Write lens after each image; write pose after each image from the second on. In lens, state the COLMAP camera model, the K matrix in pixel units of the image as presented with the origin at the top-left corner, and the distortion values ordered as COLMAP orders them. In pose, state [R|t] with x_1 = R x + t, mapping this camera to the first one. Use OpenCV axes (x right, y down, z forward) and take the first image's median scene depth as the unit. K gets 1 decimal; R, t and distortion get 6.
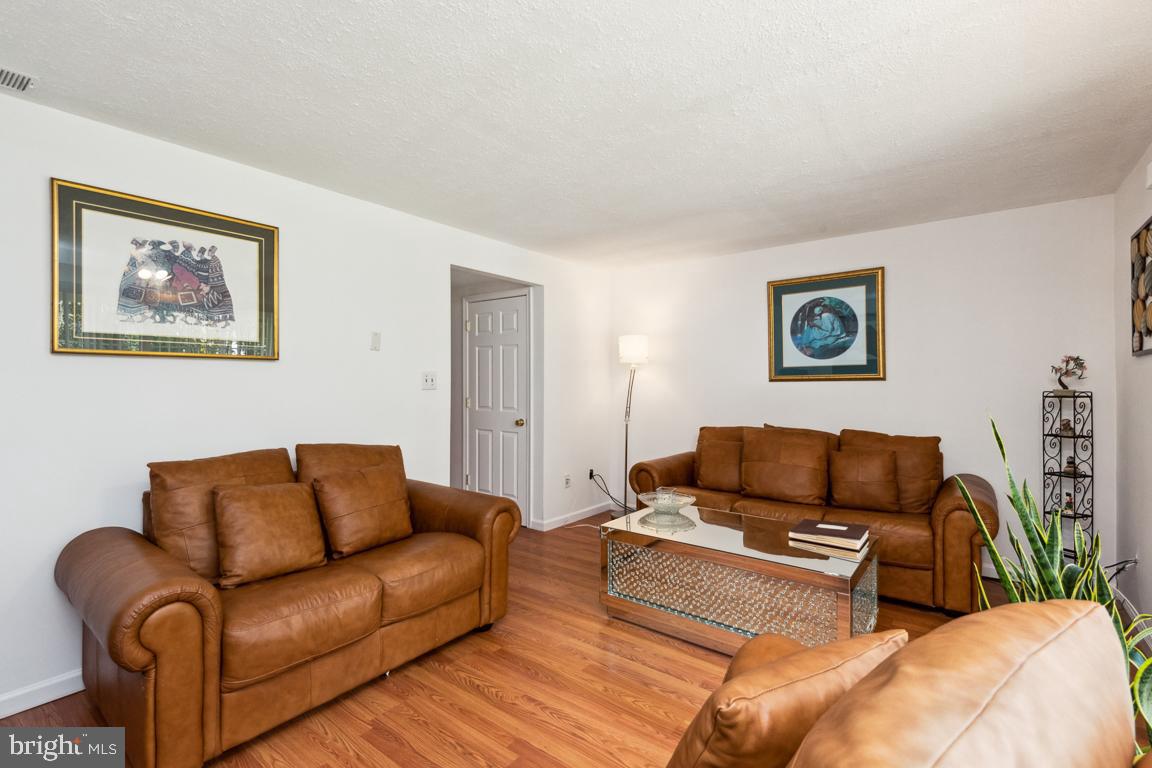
lens RADIAL K [[514.5, 0, 576.7], [0, 514.5, 380.1], [0, 0, 1]] dist [-0.000808, -0.000647]
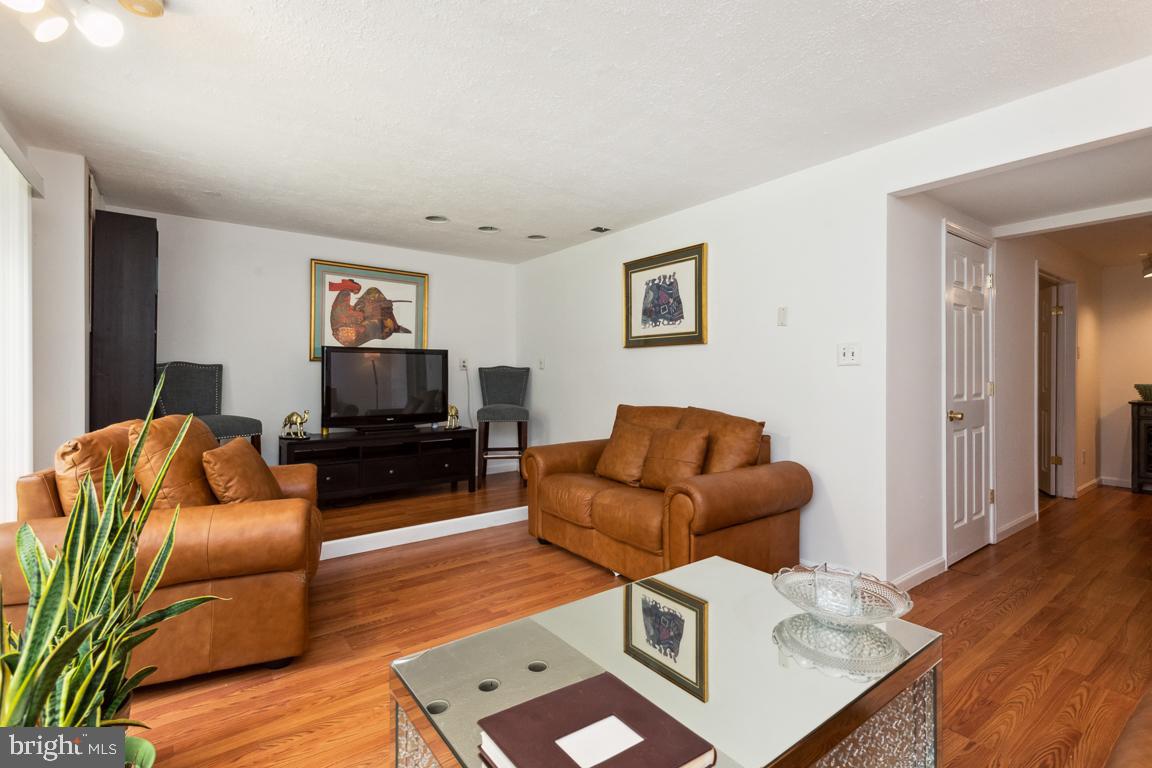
lens RADIAL K [[528.6, 0, 576.0], [0, 528.6, 384.0], [0, 0, 1]] dist [-0.000945, -0.000580]
pose [[-0.261316, 0.003973, -0.965245, 0.662540], [-0.004771, 0.999974, 0.005407, 0.048045], [0.965241, 0.006018, -0.261291, 0.850251]]
